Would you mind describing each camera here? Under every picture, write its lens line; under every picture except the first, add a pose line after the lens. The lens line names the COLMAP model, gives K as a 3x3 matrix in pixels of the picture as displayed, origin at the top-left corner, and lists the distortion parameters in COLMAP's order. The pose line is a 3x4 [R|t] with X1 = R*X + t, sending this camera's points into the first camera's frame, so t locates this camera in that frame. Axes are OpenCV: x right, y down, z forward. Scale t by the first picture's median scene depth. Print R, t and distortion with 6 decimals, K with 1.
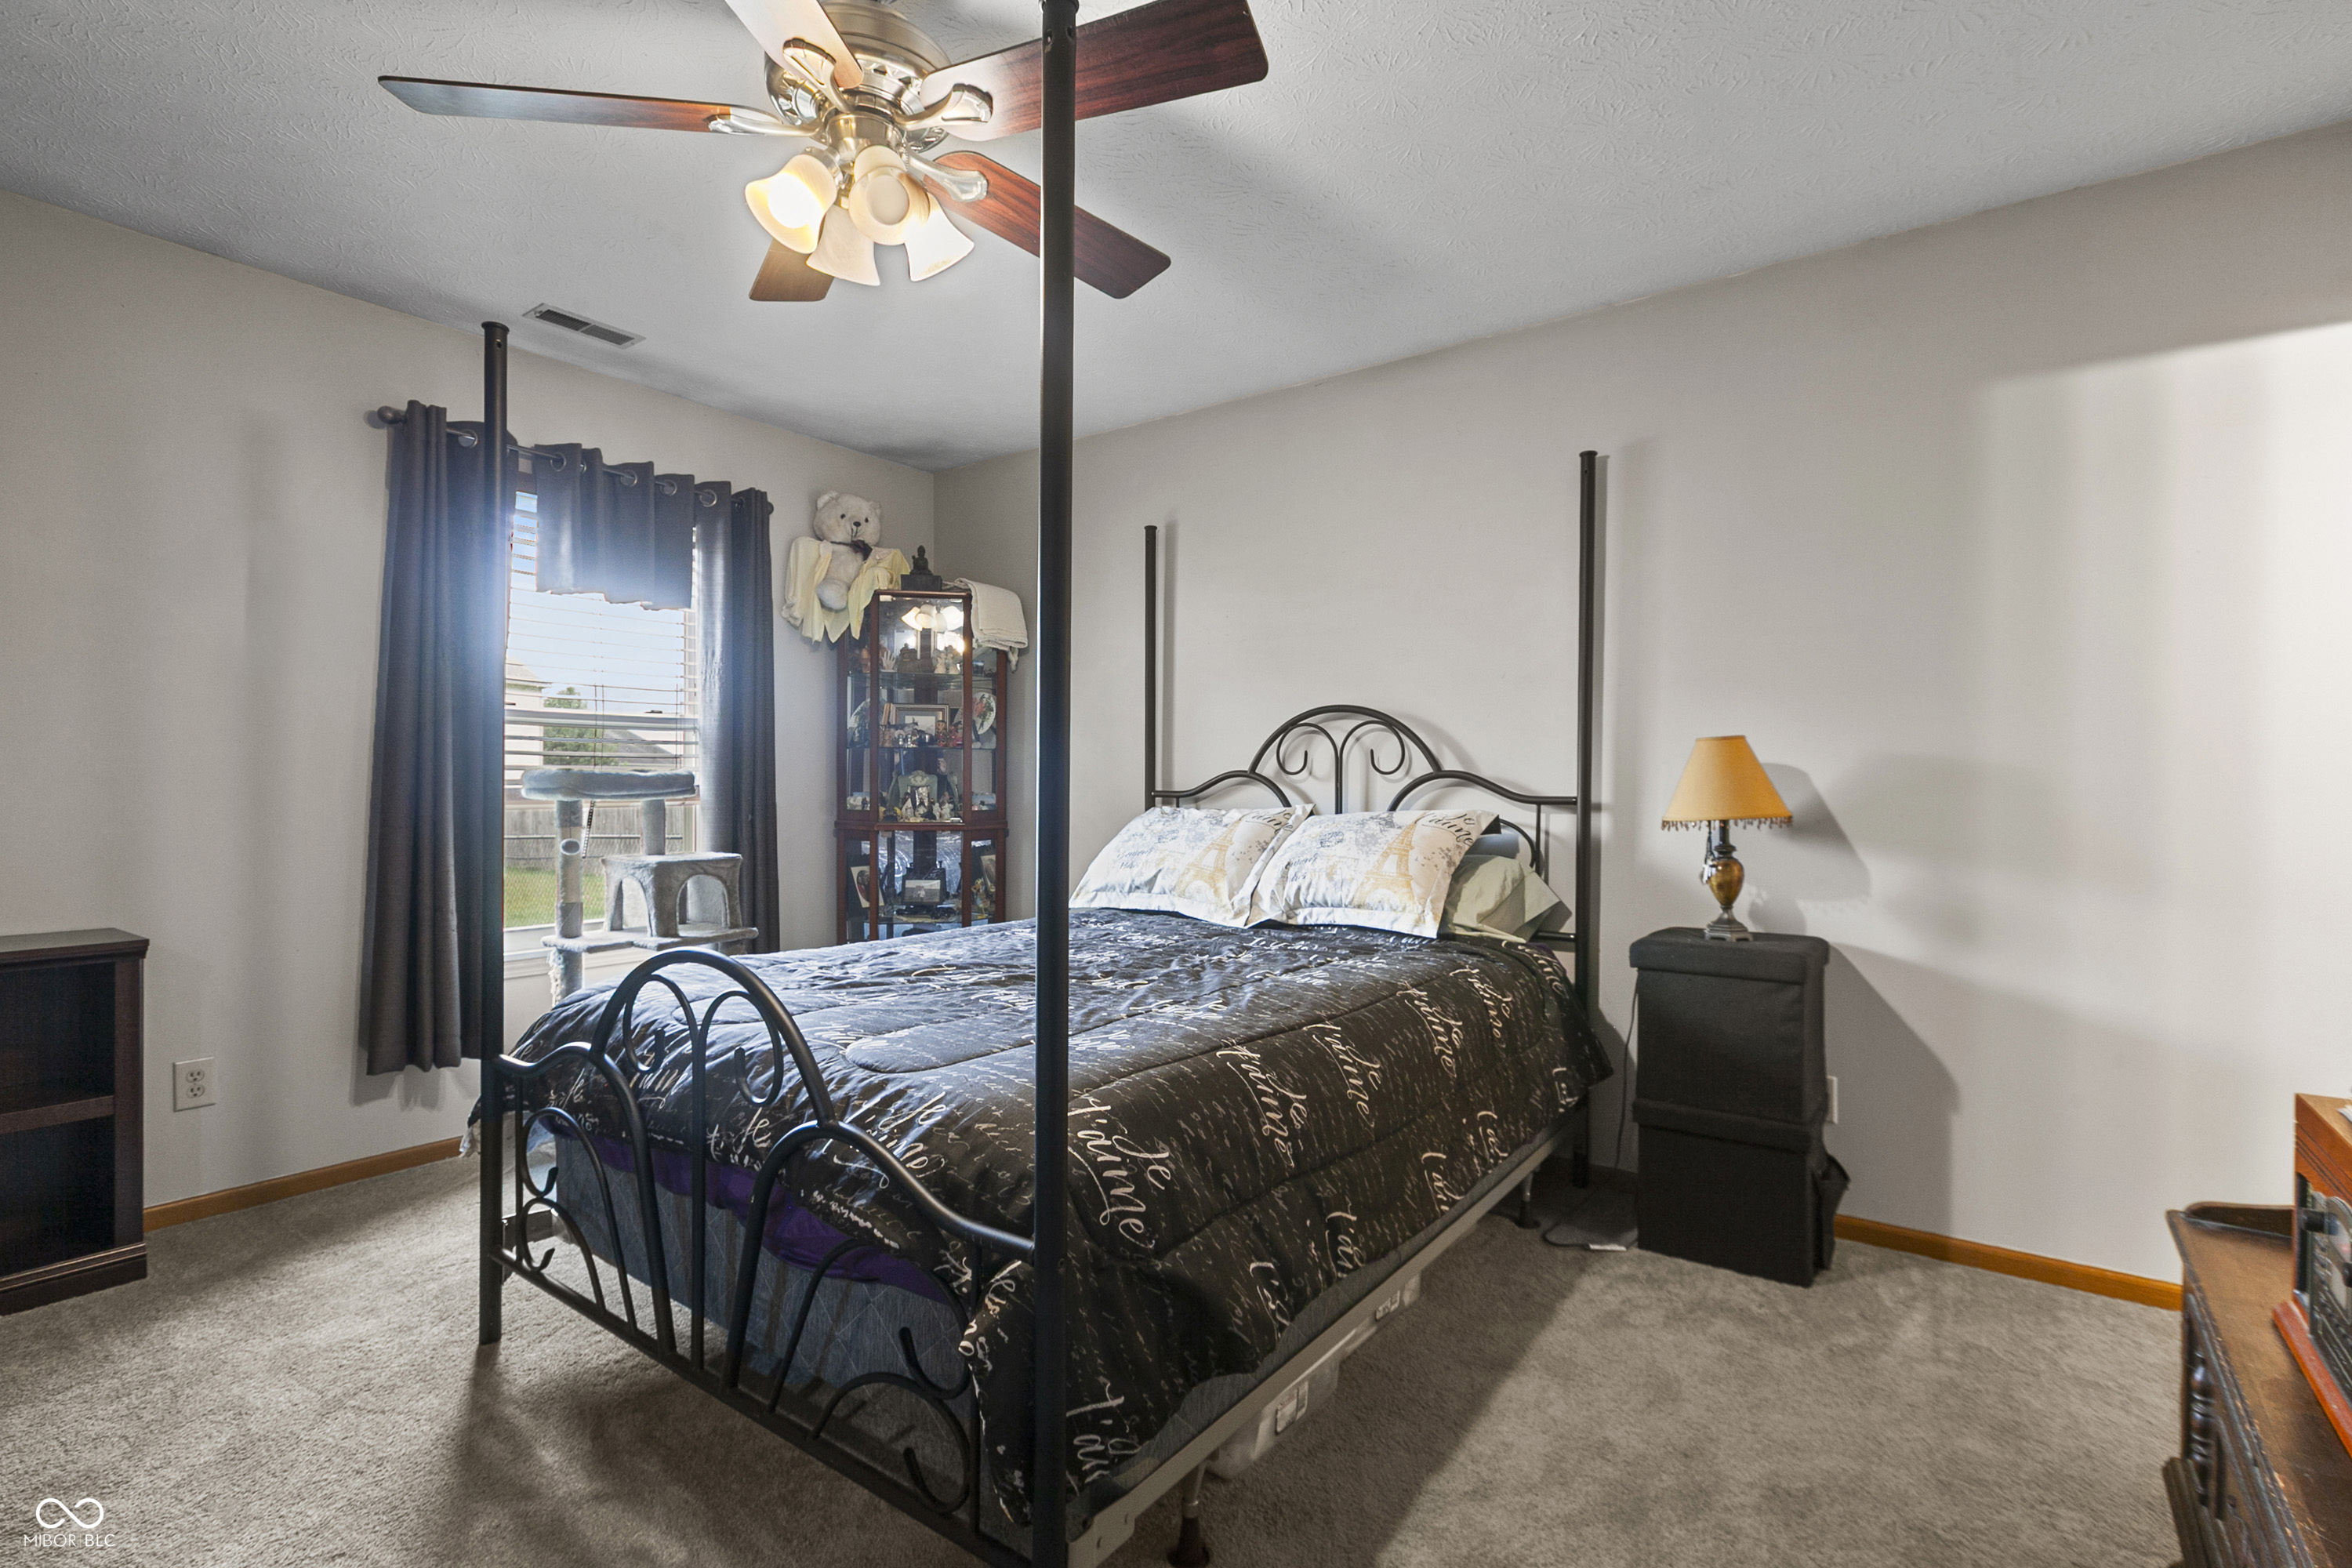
lens RADIAL K [[1085.8, 0, 1176.0], [0, 1085.8, 784.0], [0, 0, 1]] dist [-0.000473, 0.000102]
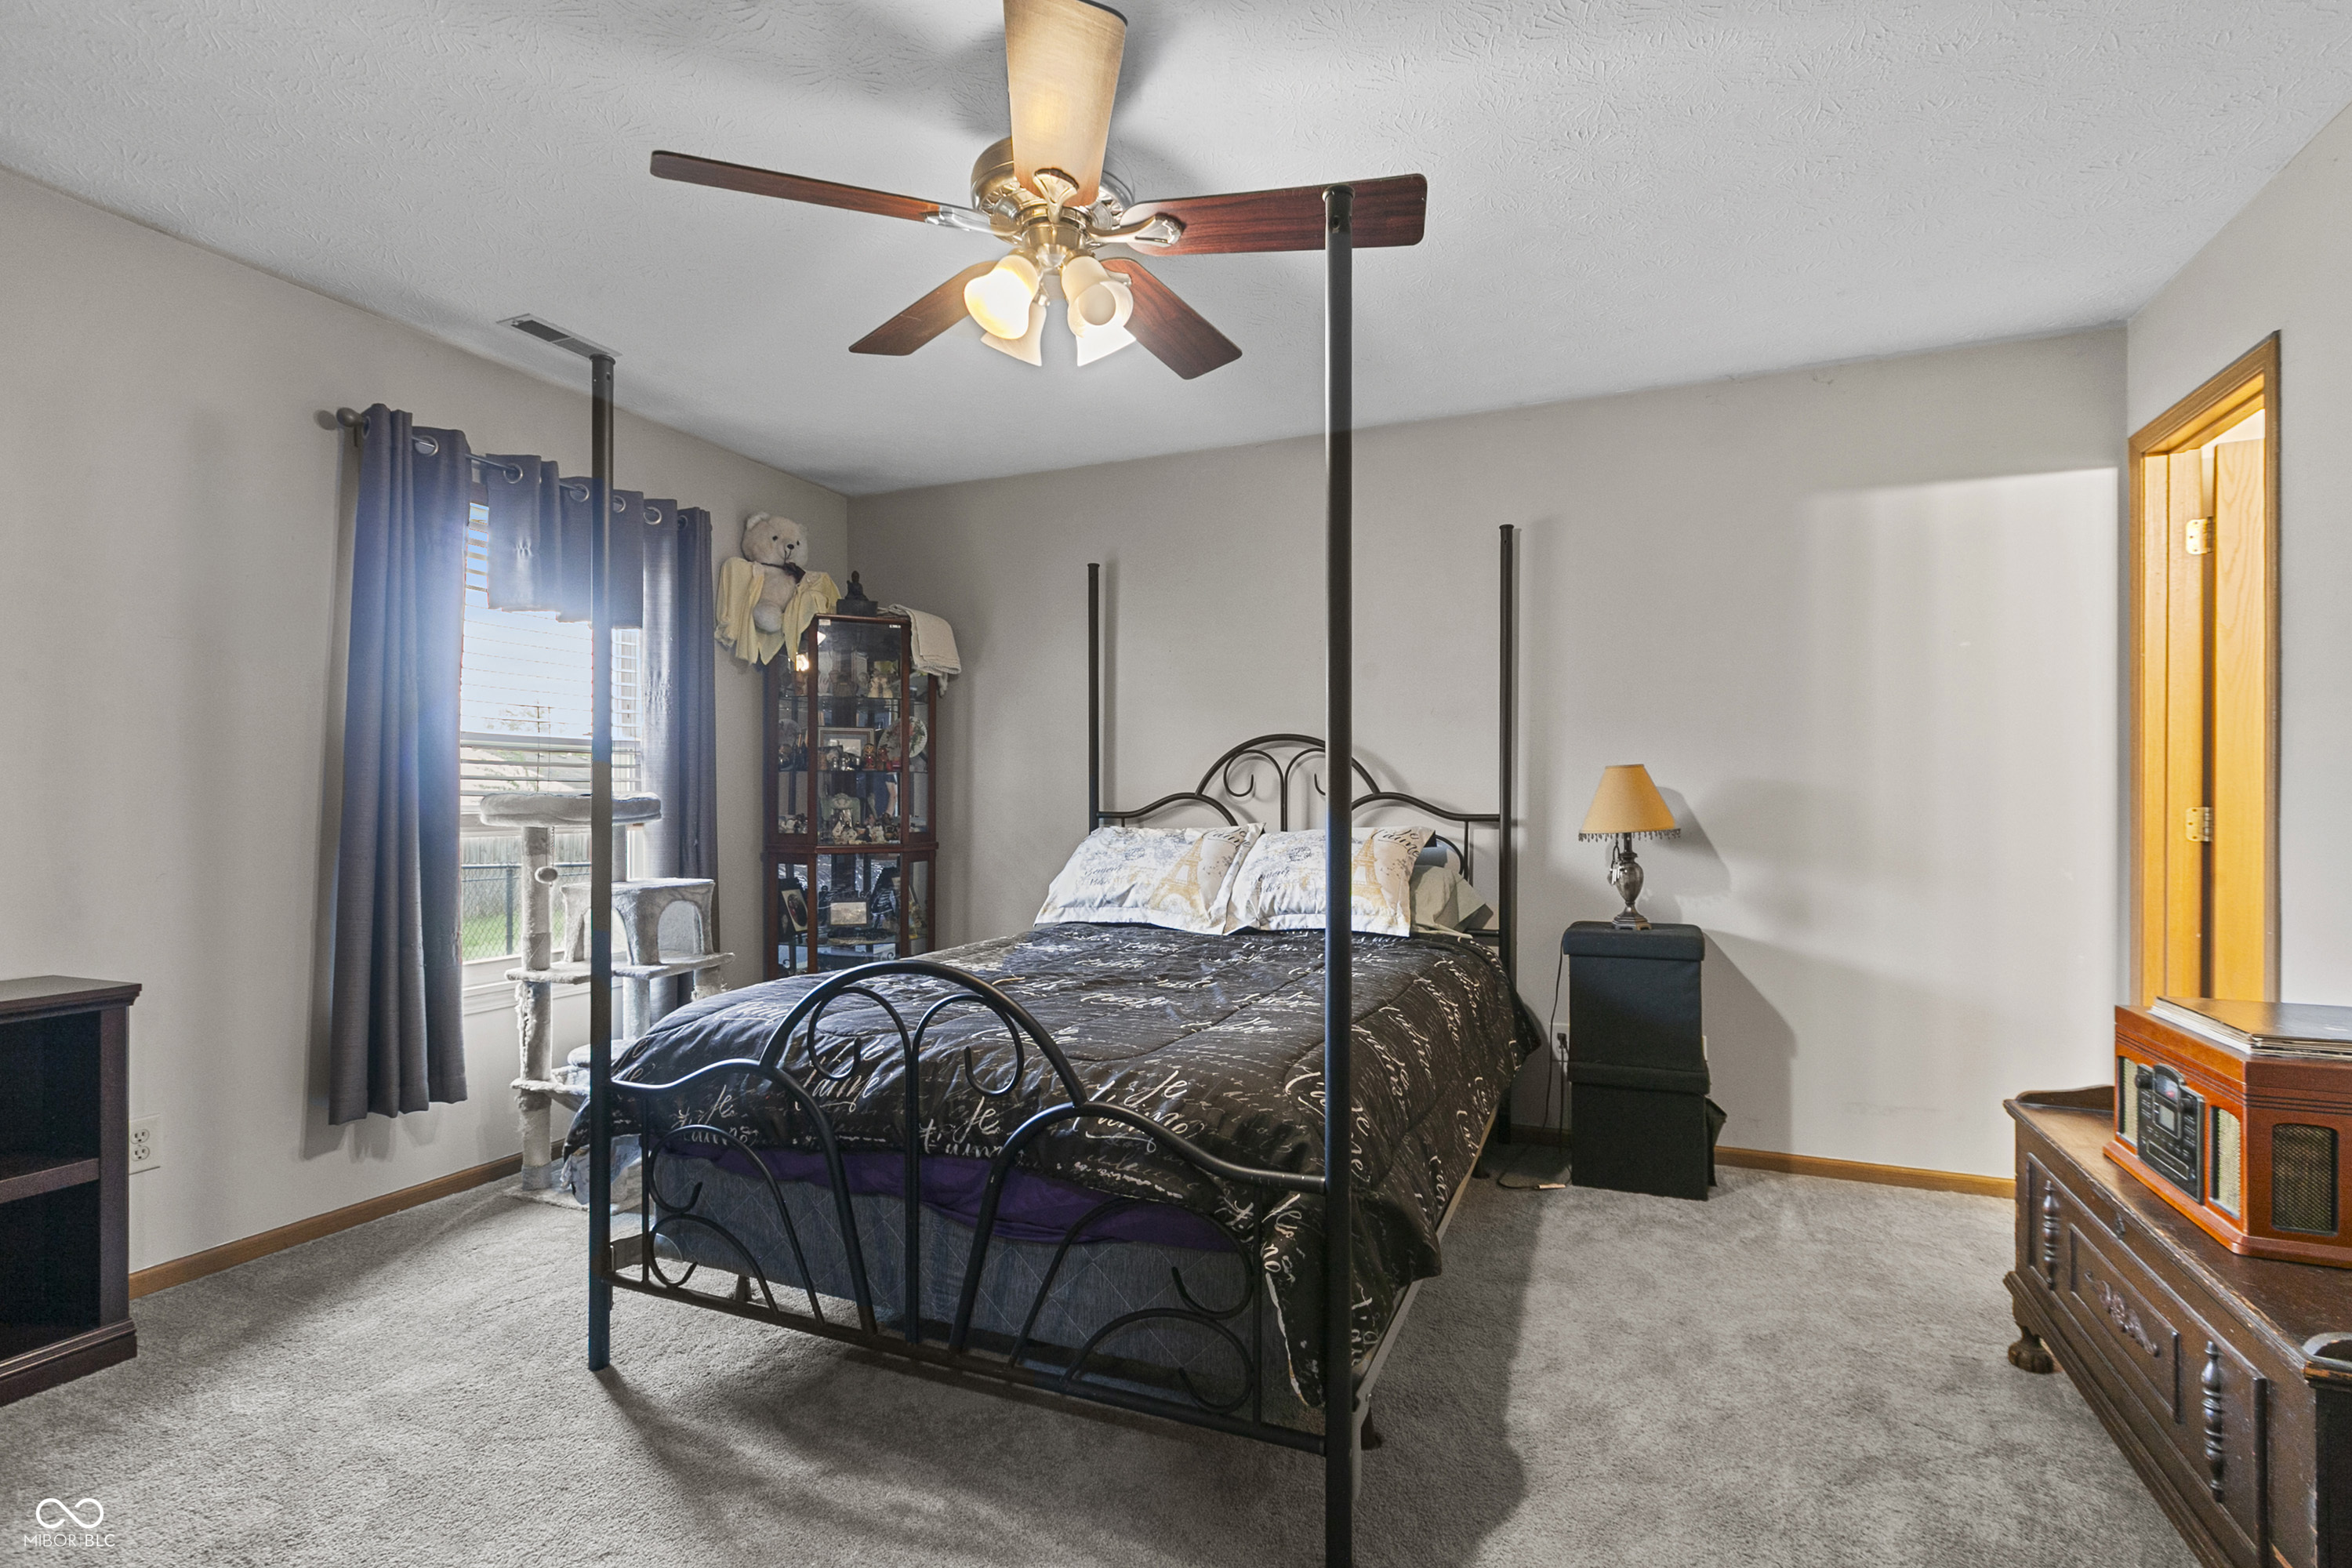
lens RADIAL K [[1092.9, 0, 1180.3], [0, 1092.9, 794.0], [0, 0, 1]] dist [0.002271, -0.000597]
pose [[0.972332, -0.003818, 0.233573, -0.281781], [0.005540, 0.999962, -0.006715, -0.005311], [-0.233539, 0.007823, 0.972316, -0.092131]]
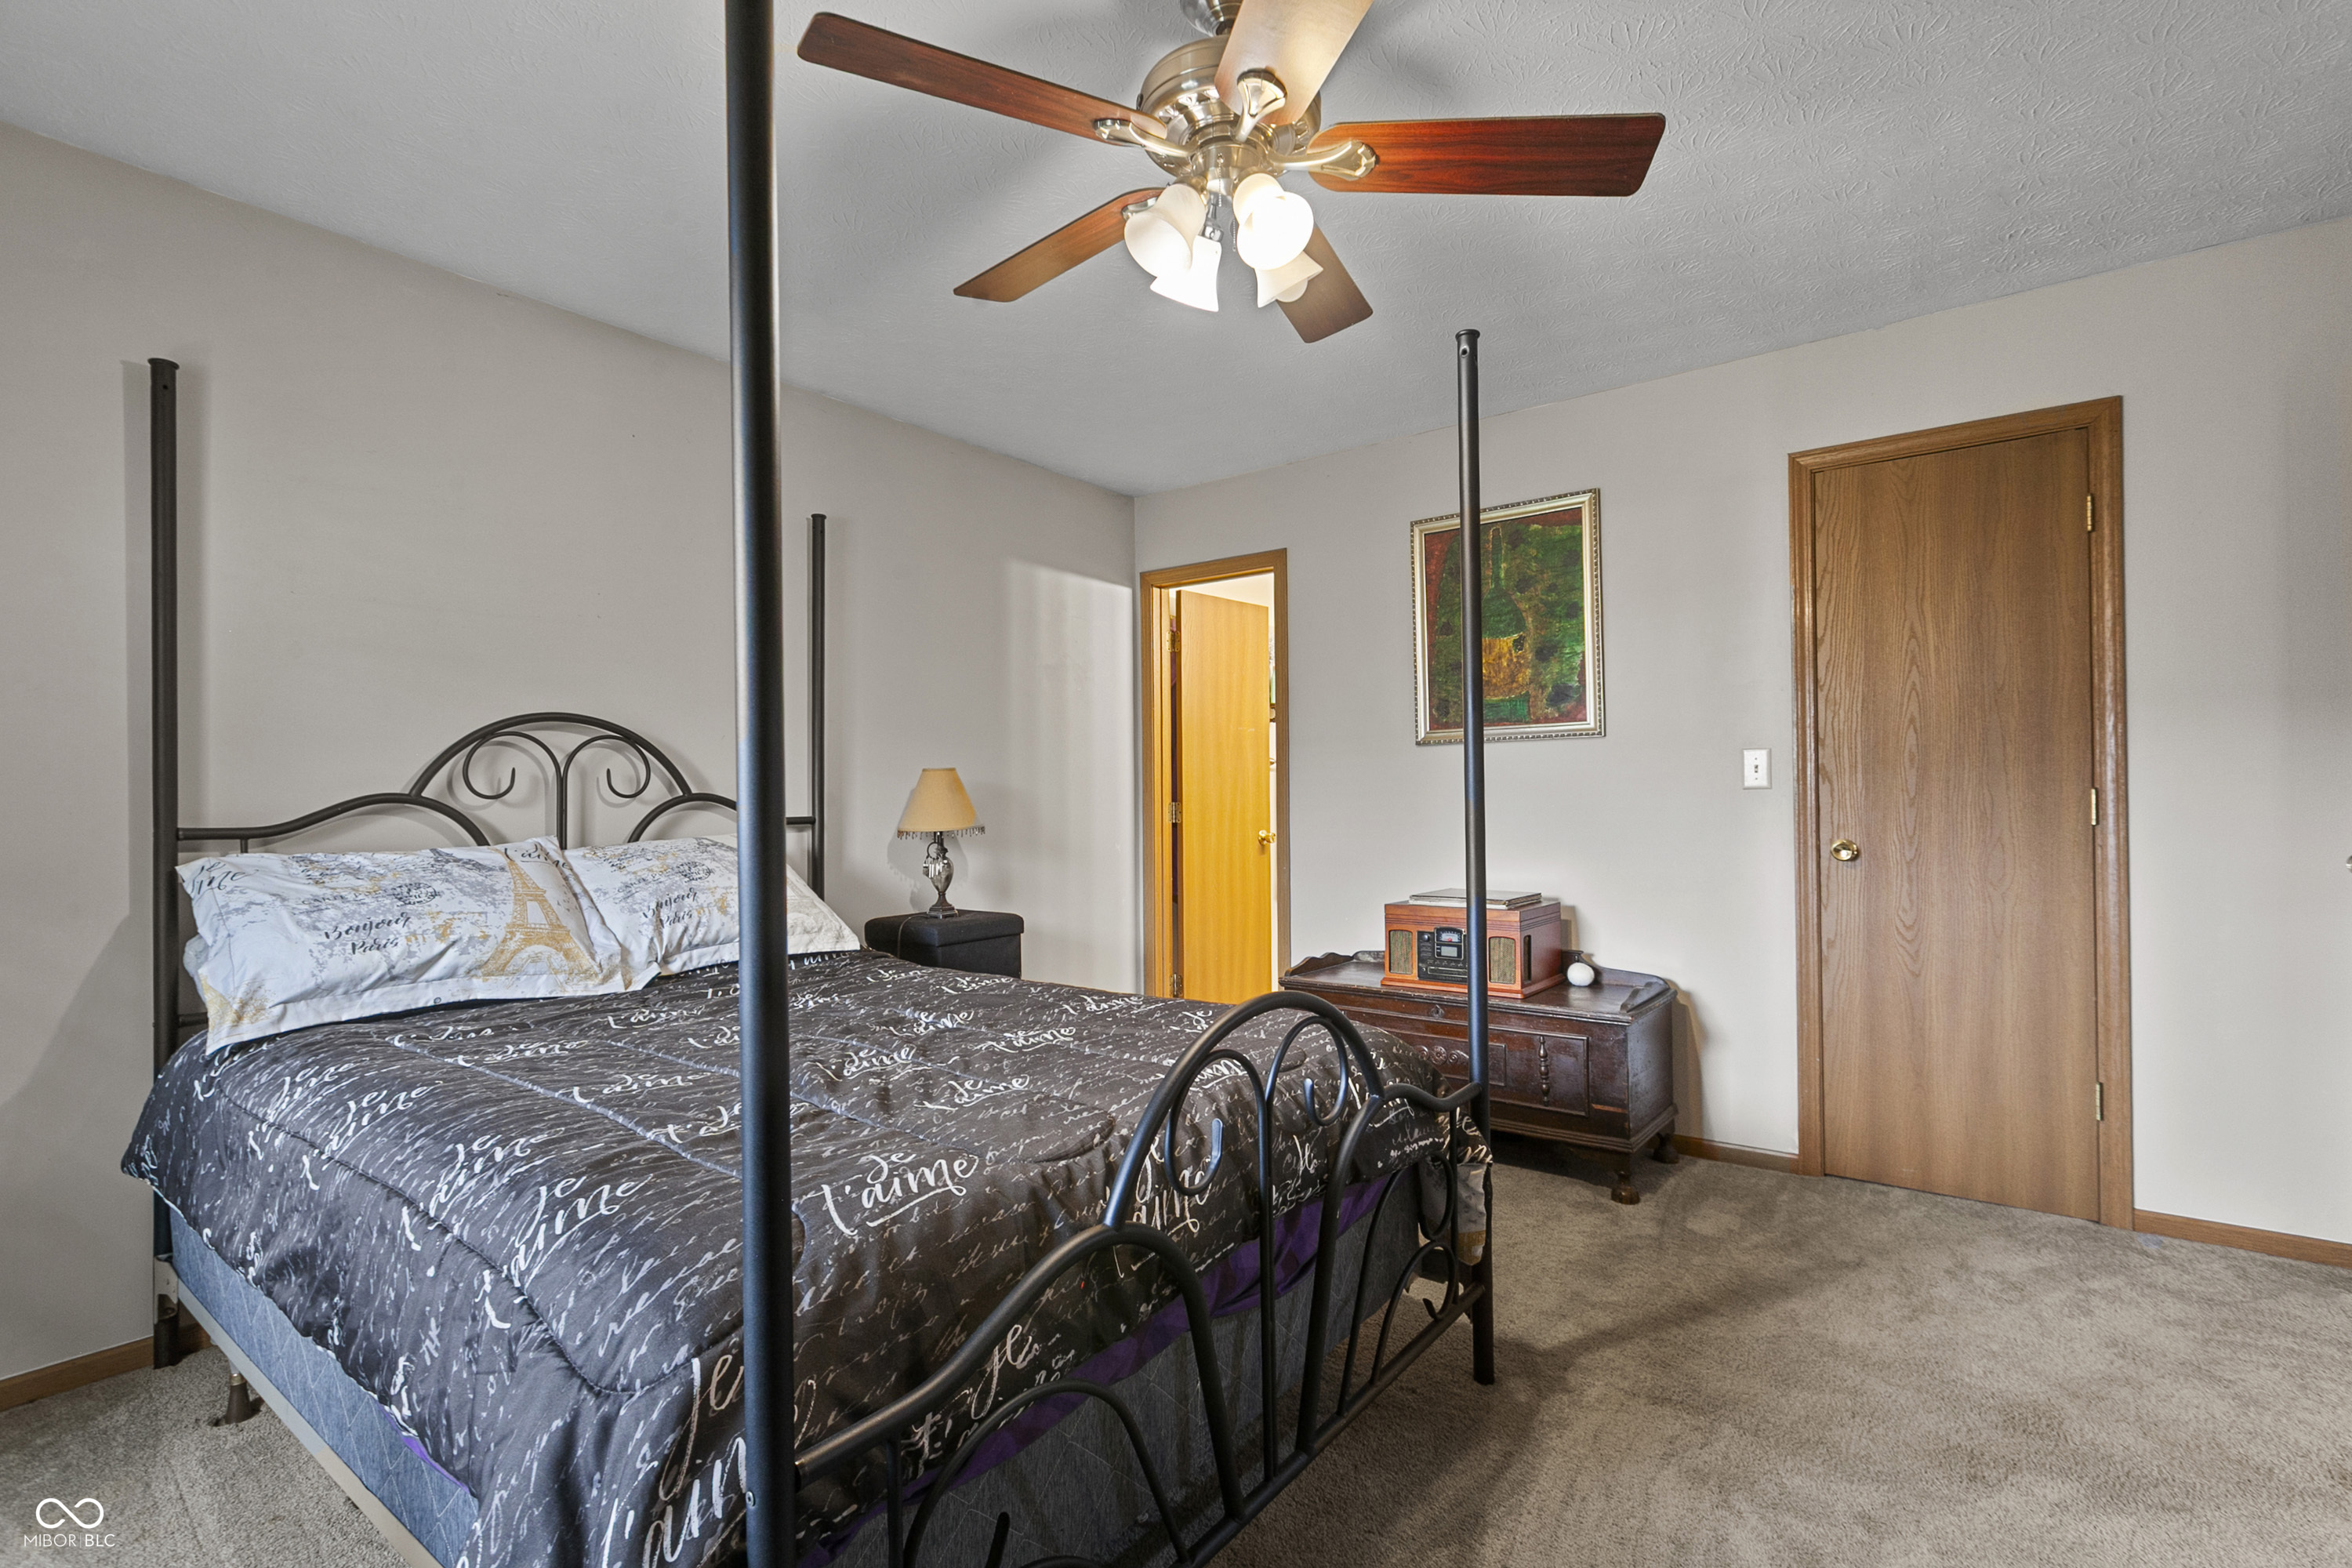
lens RADIAL K [[1092.9, 0, 1180.3], [0, 1092.9, 794.0], [0, 0, 1]] dist [0.002271, -0.000597]
pose [[0.011322, -0.000499, 0.999936, -0.861311], [0.011336, 0.999936, 0.000371, -0.009015], [-0.999872, 0.011331, 0.011327, 0.684180]]
